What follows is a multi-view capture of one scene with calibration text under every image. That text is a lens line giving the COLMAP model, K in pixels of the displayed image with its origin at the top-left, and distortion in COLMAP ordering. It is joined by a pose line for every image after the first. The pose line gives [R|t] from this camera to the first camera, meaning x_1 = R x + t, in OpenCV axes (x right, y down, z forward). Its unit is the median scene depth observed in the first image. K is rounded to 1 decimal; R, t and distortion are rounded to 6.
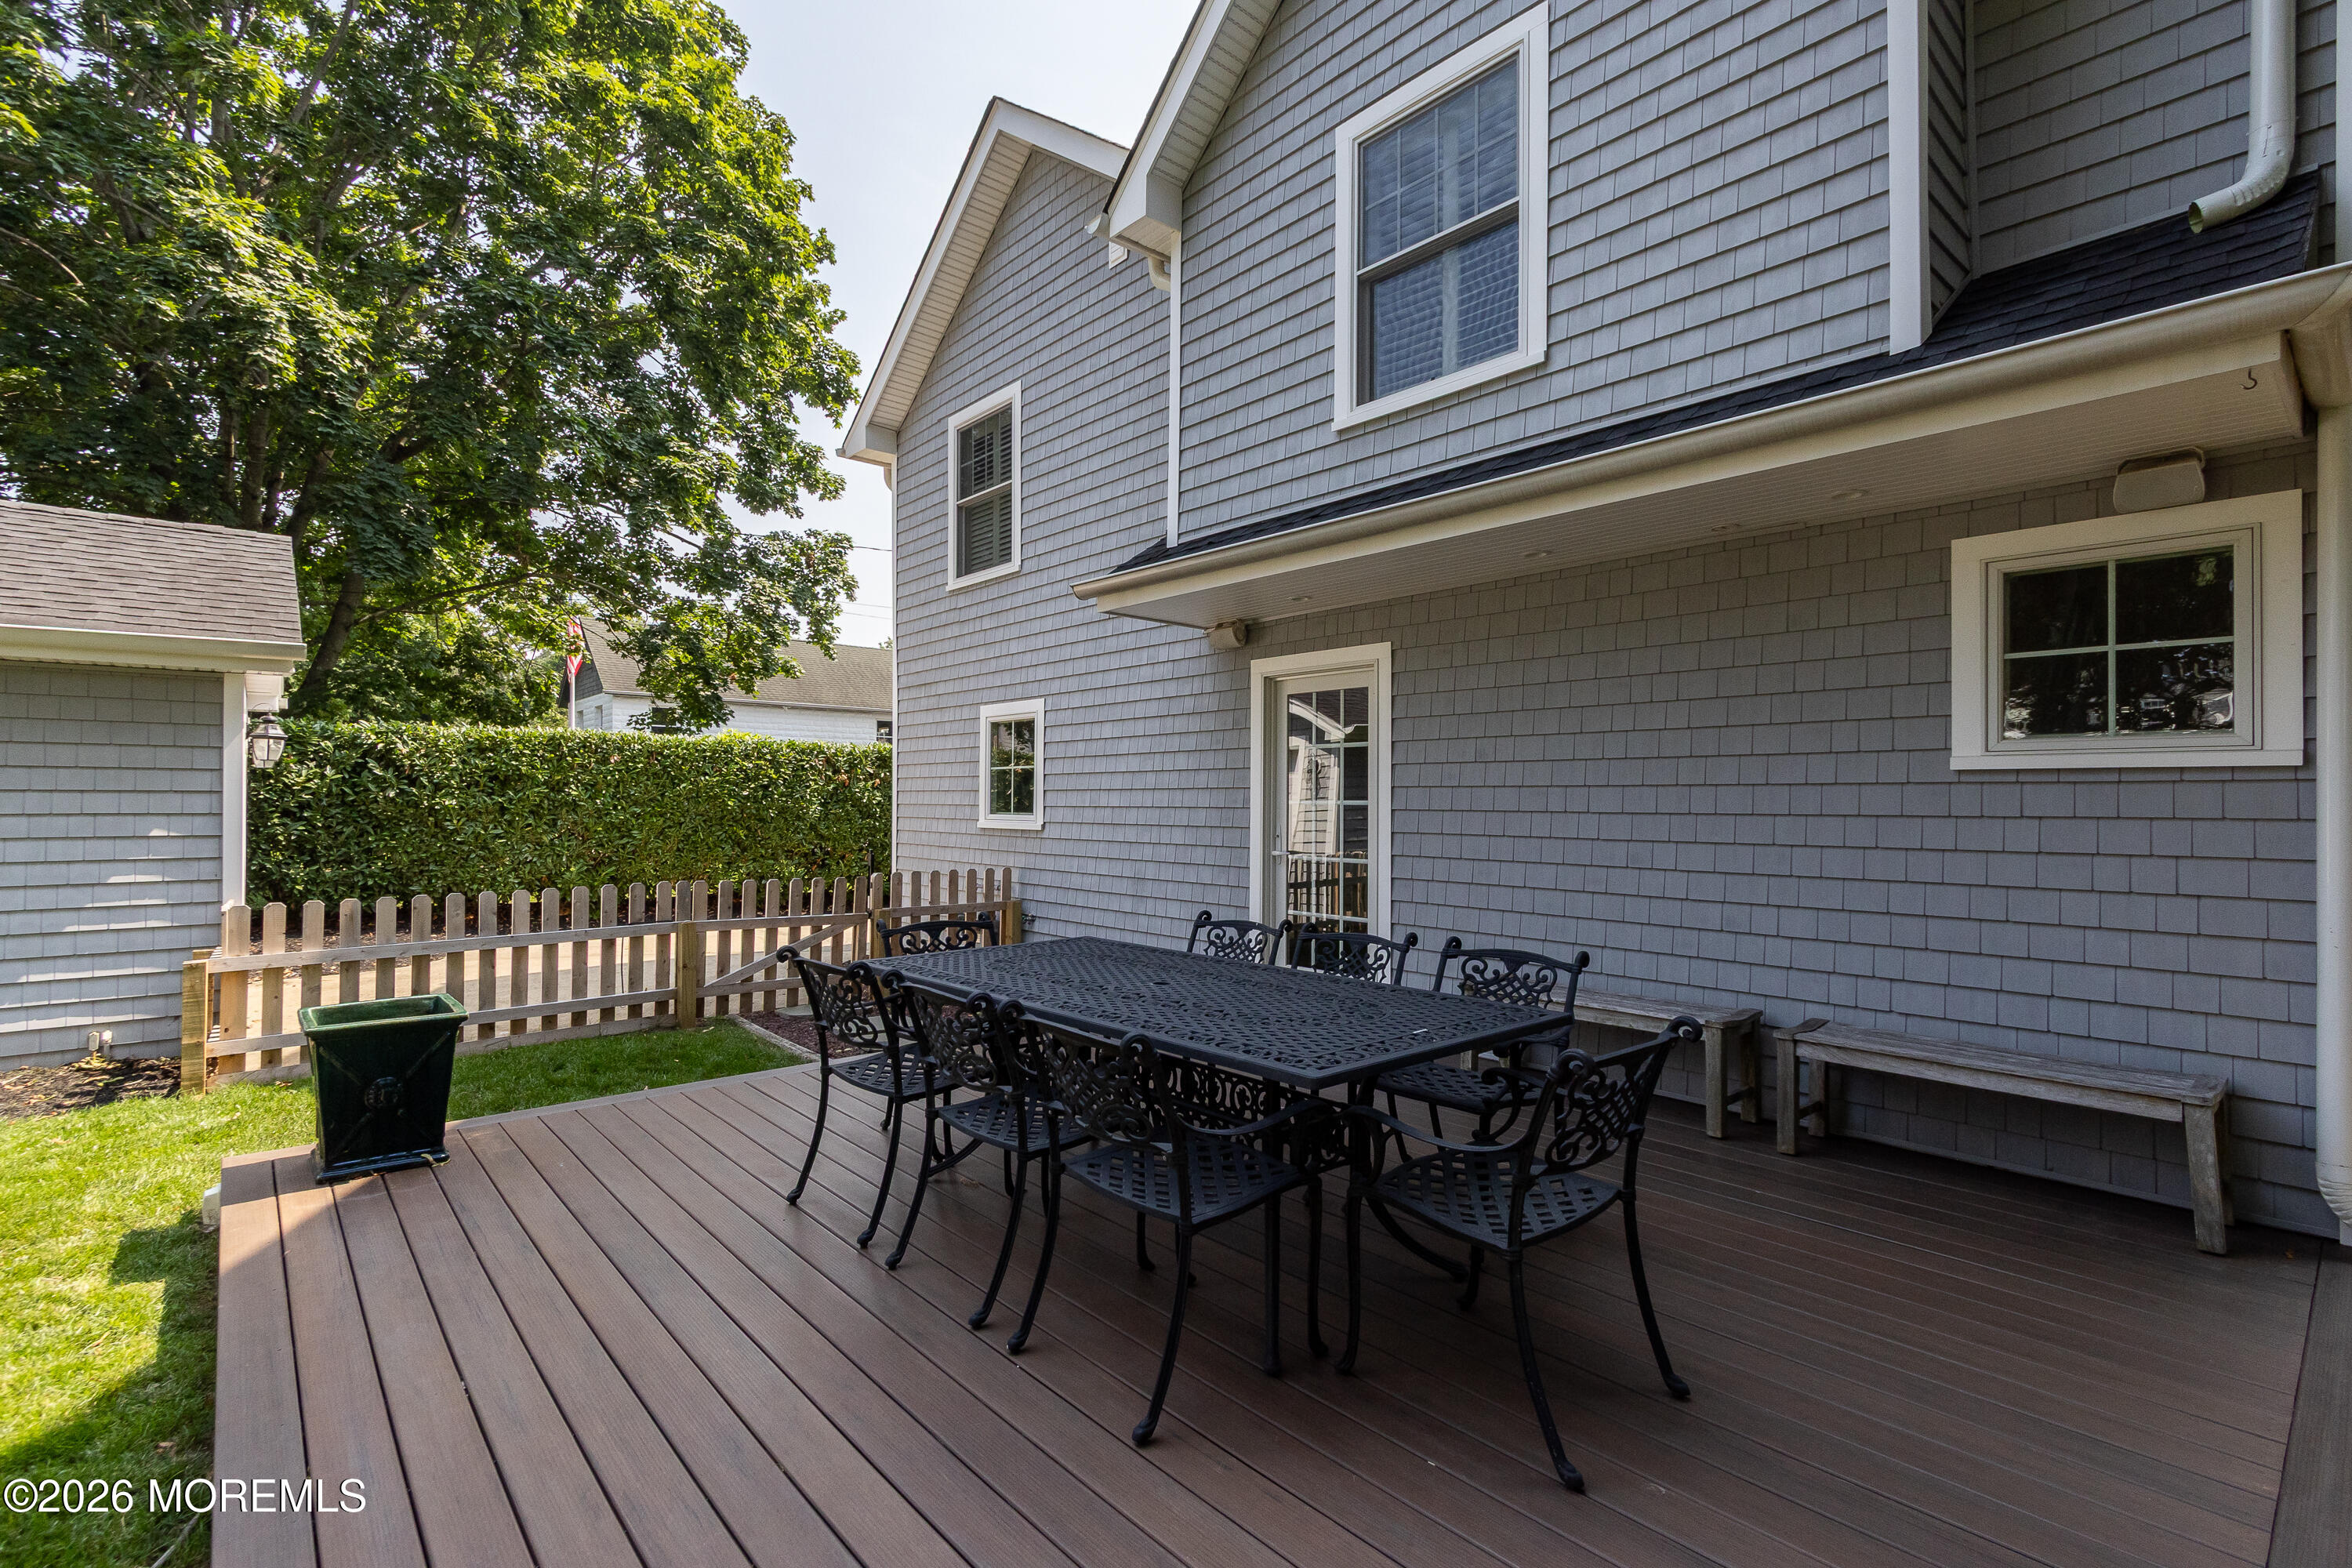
lens RADIAL K [[1073.9, 0, 1162.8], [0, 1073.9, 784.5], [0, 0, 1]] dist [0.002514, -0.000616]
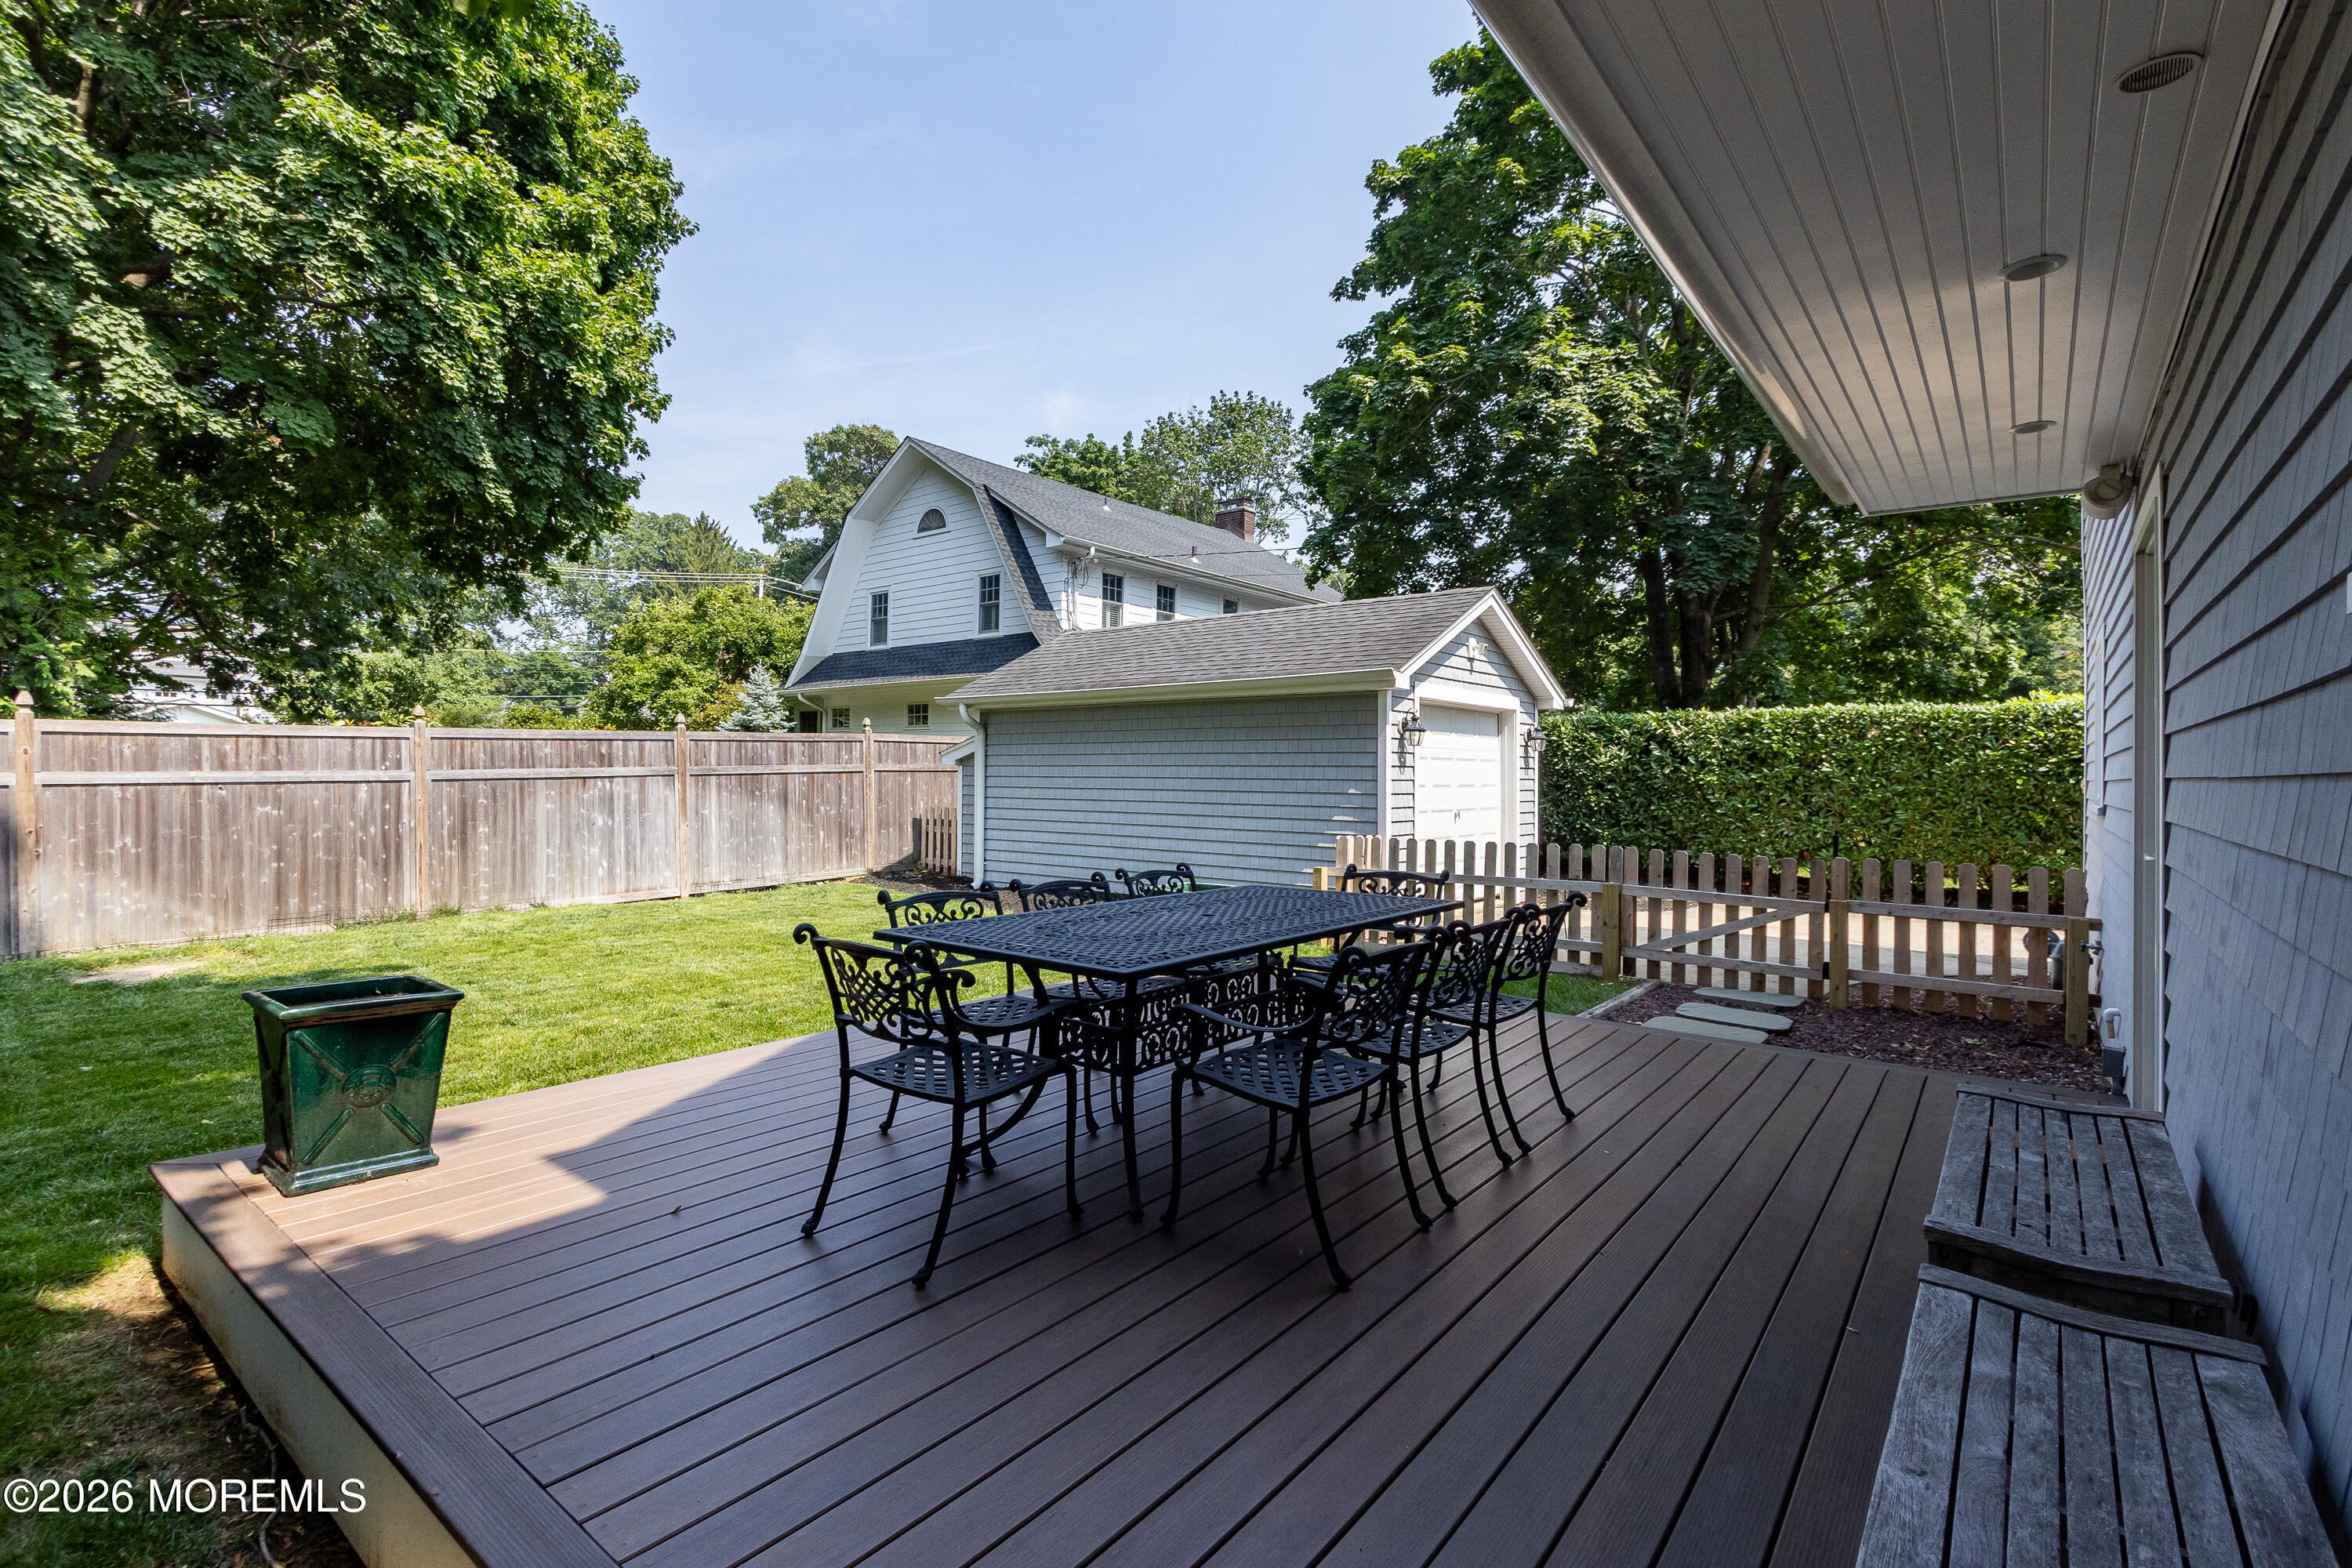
lens RADIAL K [[1073.9, 0, 1178.4], [0, 1073.9, 781.3], [0, 0, 1]] dist [0.002514, -0.000616]
pose [[0.189289, 0.004204, -0.981912, 0.355812], [0.006612, 0.999963, 0.005556, 0.010102], [0.981899, -0.007545, 0.189254, 0.240120]]
